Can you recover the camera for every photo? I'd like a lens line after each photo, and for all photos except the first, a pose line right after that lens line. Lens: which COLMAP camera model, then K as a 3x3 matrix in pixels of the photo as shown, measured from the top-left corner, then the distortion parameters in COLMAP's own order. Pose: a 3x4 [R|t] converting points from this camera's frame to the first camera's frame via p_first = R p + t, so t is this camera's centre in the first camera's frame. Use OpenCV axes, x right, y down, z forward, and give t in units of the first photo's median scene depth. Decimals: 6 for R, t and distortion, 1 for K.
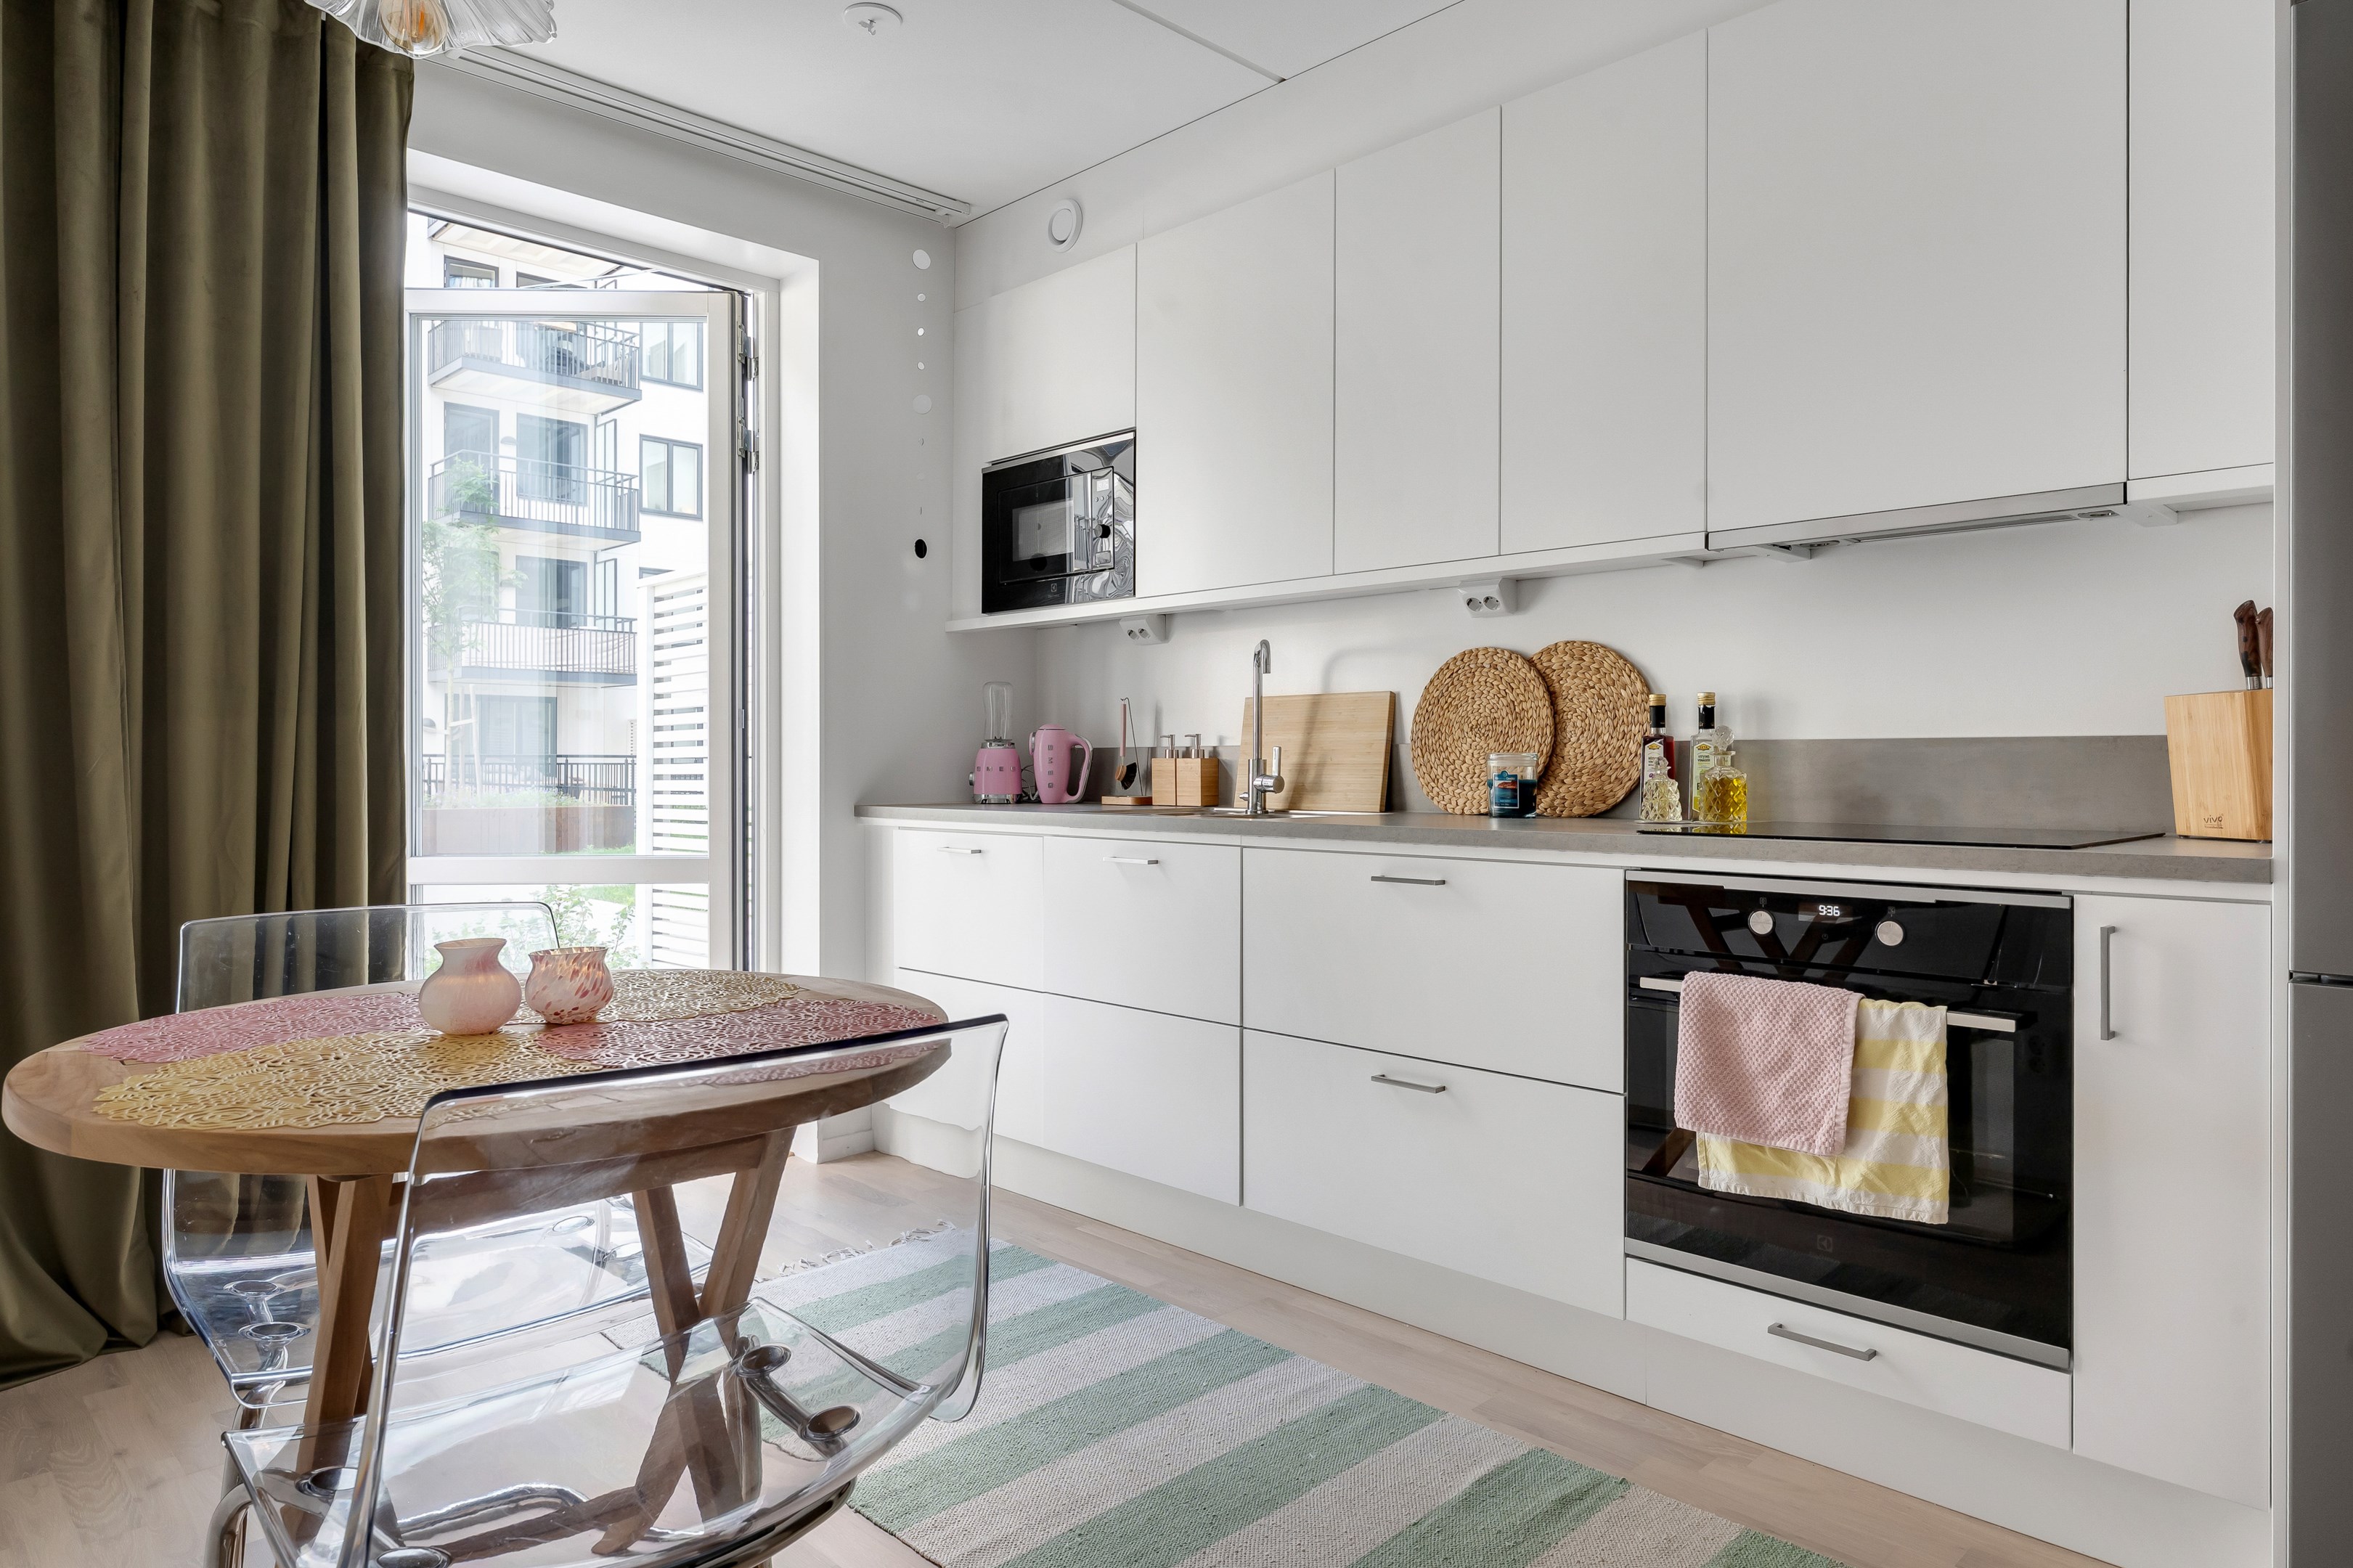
lens RADIAL K [[1417.2, 0, 1180.9], [0, 1417.2, 770.1], [0, 0, 1]] dist [-0.001144, -0.000565]
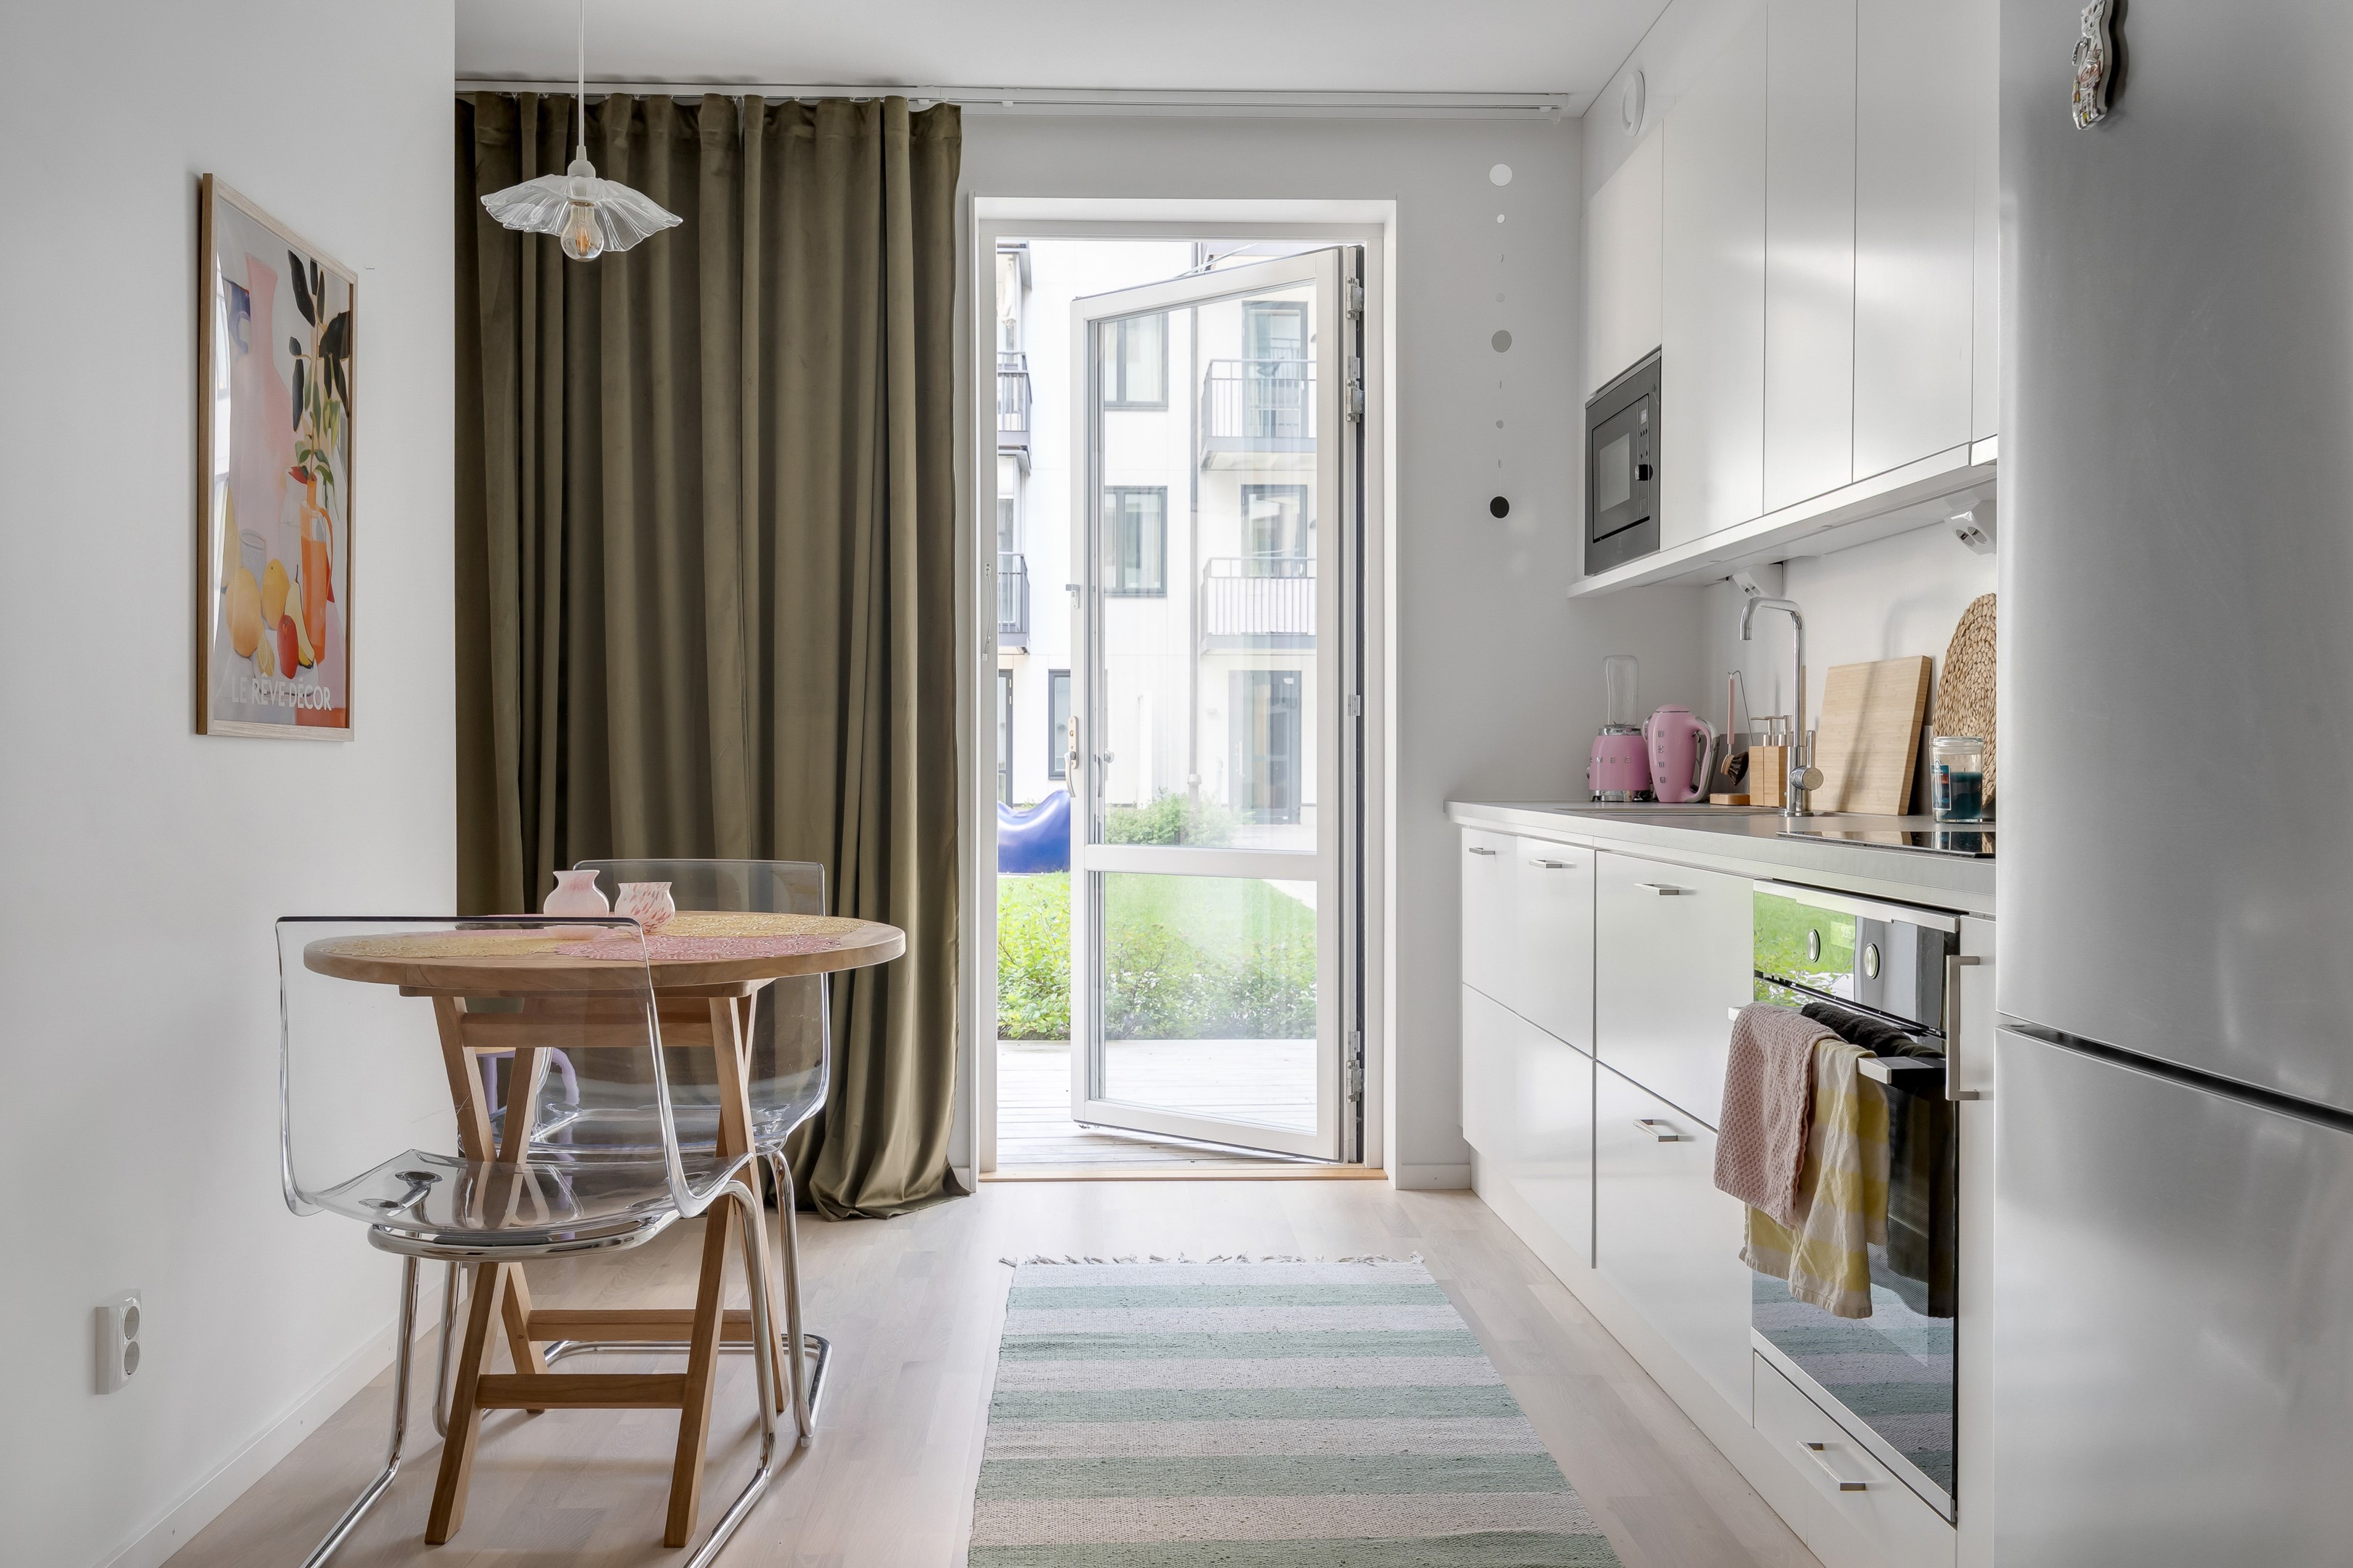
lens RADIAL K [[2003.9, 0, 1176.5], [0, 2003.9, 784.0], [0, 0, 1]] dist [0.004777, 0.001450]
pose [[0.743736, 0.010216, -0.668395, 0.540994], [-0.004250, 0.999935, 0.010554, 0.002184], [0.668460, -0.005009, 0.743731, -0.057138]]
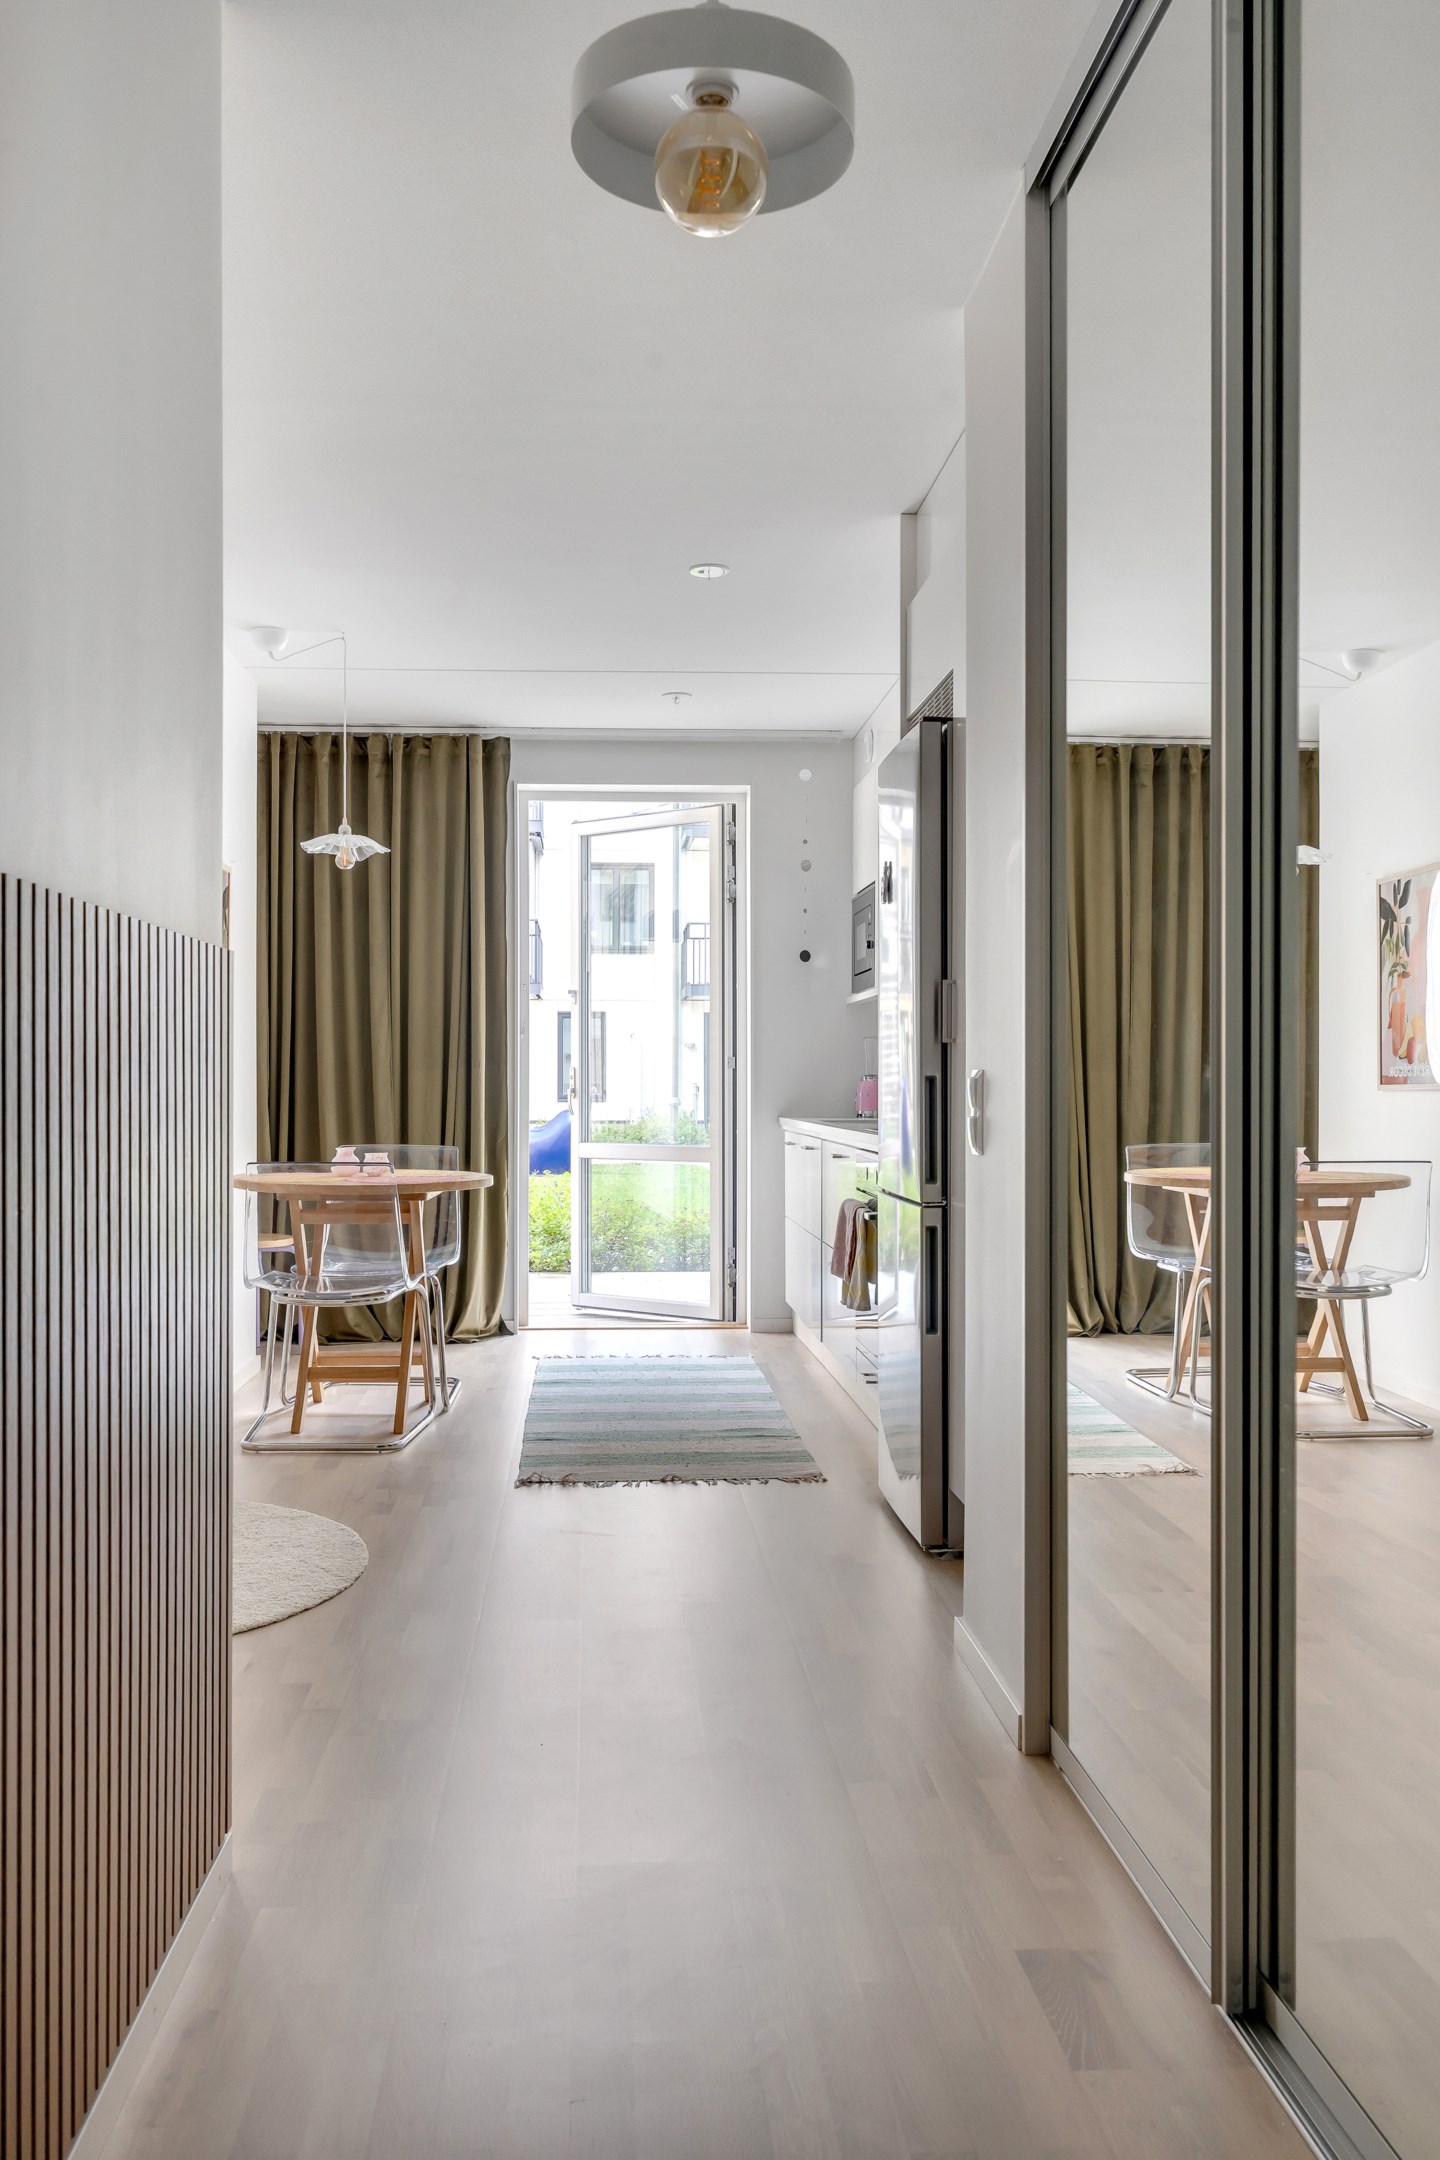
lens RADIAL K [[1815.8, 0, 720.0], [0, 1815.8, 1080.0], [0, 0, 1]] dist [-0.123027, -0.000170]
pose [[0.760472, 0.001048, -0.649369, 1.163256], [-0.003430, 0.999991, -0.002403, -0.012130], [0.649361, 0.004054, 0.760469, -0.665643]]
